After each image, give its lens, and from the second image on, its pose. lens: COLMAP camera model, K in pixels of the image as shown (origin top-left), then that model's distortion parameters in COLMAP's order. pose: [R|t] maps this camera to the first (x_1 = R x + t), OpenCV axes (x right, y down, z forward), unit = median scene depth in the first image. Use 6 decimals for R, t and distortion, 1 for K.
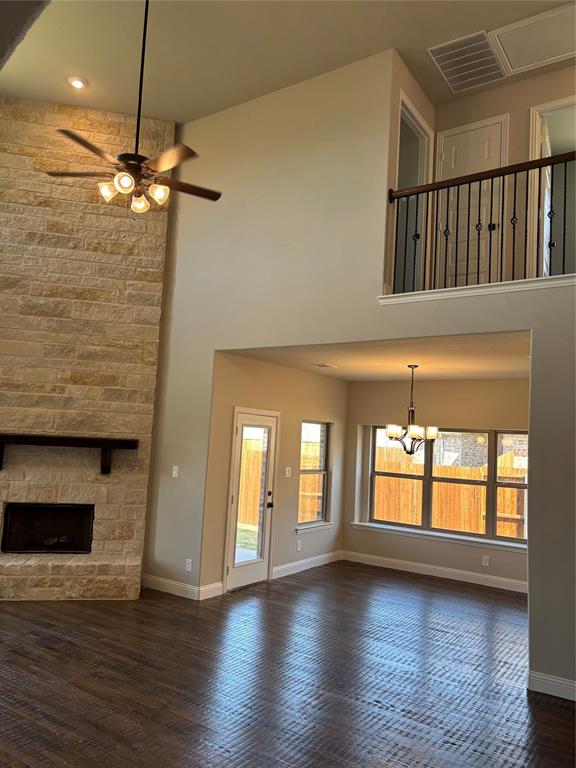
lens RADIAL K [[577.6, 0, 286.9], [0, 577.6, 384.5], [0, 0, 1]] dist [0.049058, -0.057682]
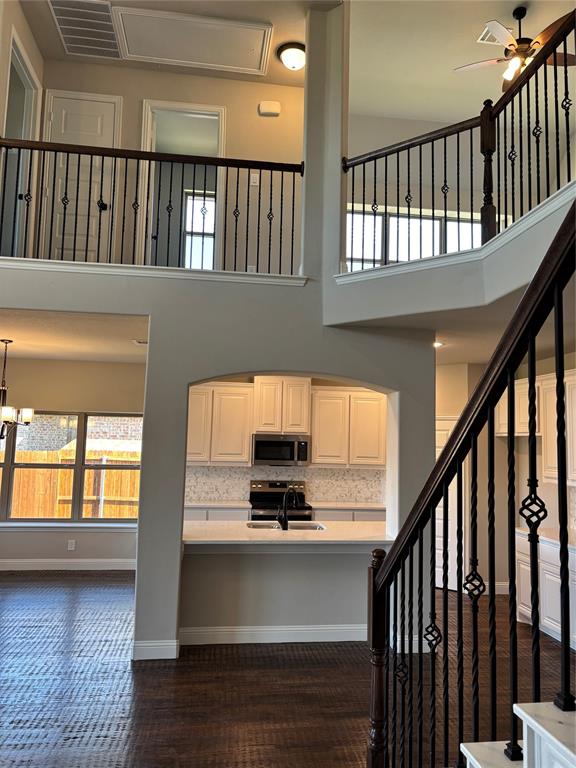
lens RADIAL K [[577.6, 0, 293.1], [0, 577.6, 386.9], [0, 0, 1]] dist [0.049058, -0.057682]
pose [[0.738346, 0.031819, 0.673672, -0.060007], [-0.054757, 0.998417, 0.012856, 0.003542], [-0.672196, -0.046380, 0.738919, 0.039185]]
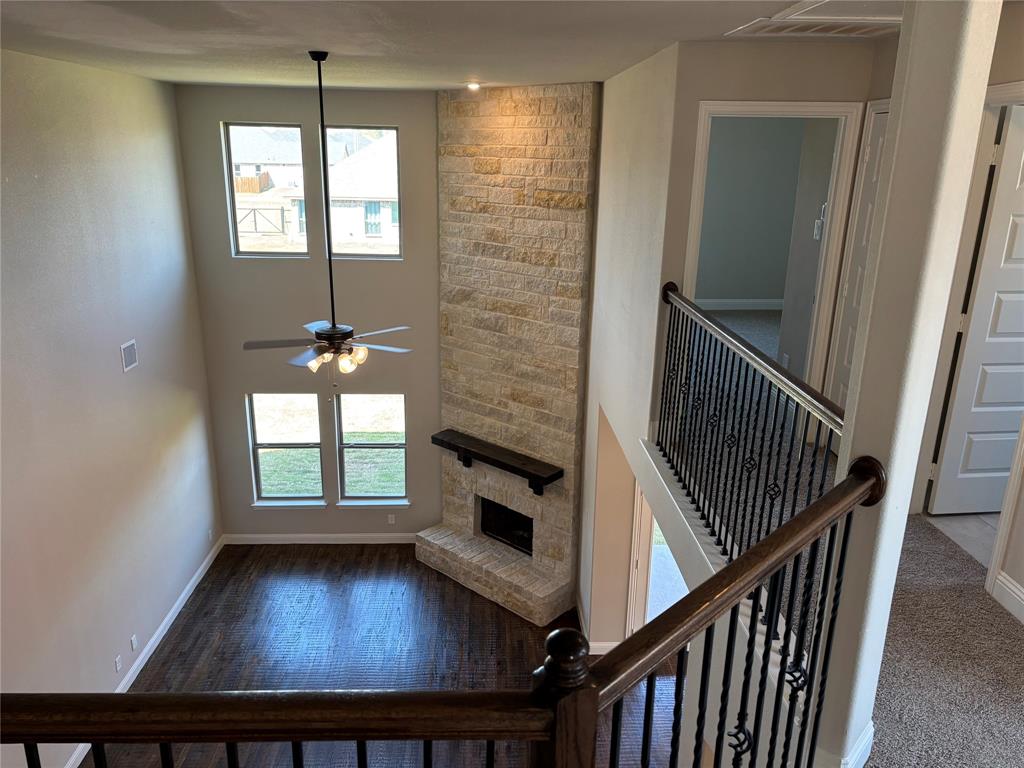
lens RADIAL K [[770.1, 0, 516.6], [0, 770.1, 382.8], [0, 0, 1]] dist [0.049058, -0.057682]
pose [[0.596508, 0.190653, -0.779634, 0.647933], [0.093321, 0.948313, 0.303303, -0.424771], [0.797164, -0.253679, 0.547884, 0.293766]]
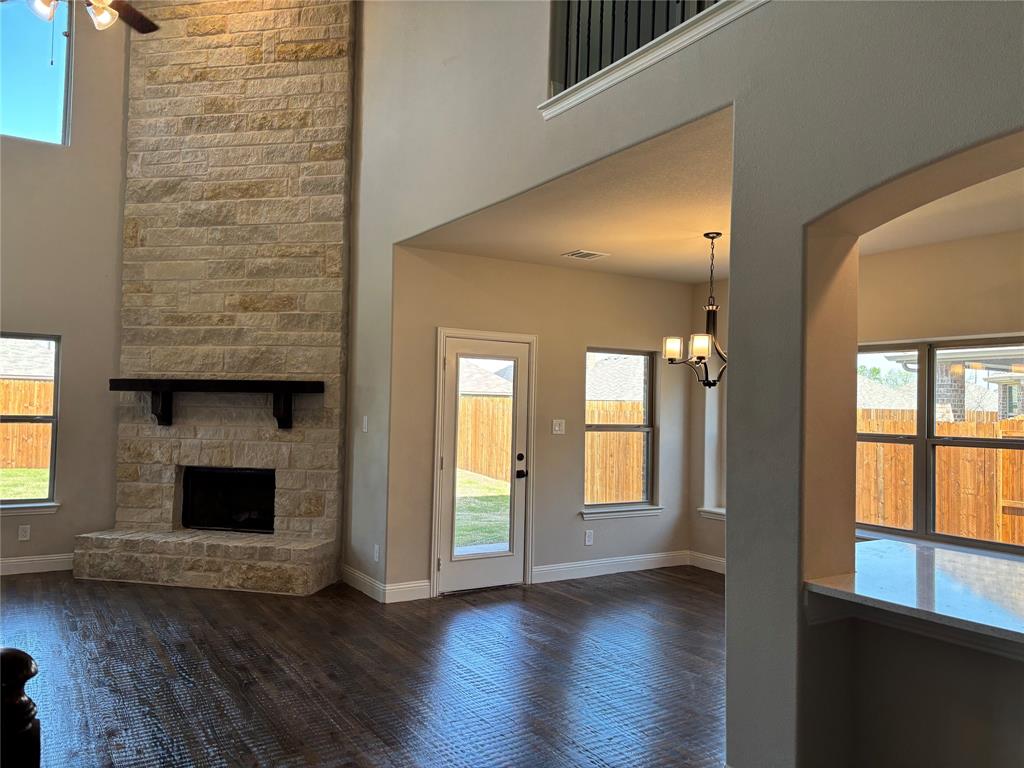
lens RADIAL K [[770.1, 0, 511.7], [0, 770.1, 387.0], [0, 0, 1]] dist [0.049058, -0.057682]
pose [[0.916553, -0.042114, -0.397690, 0.346148], [0.065030, 0.996899, 0.044305, 0.074799], [0.394591, -0.066470, 0.916449, 0.207451]]
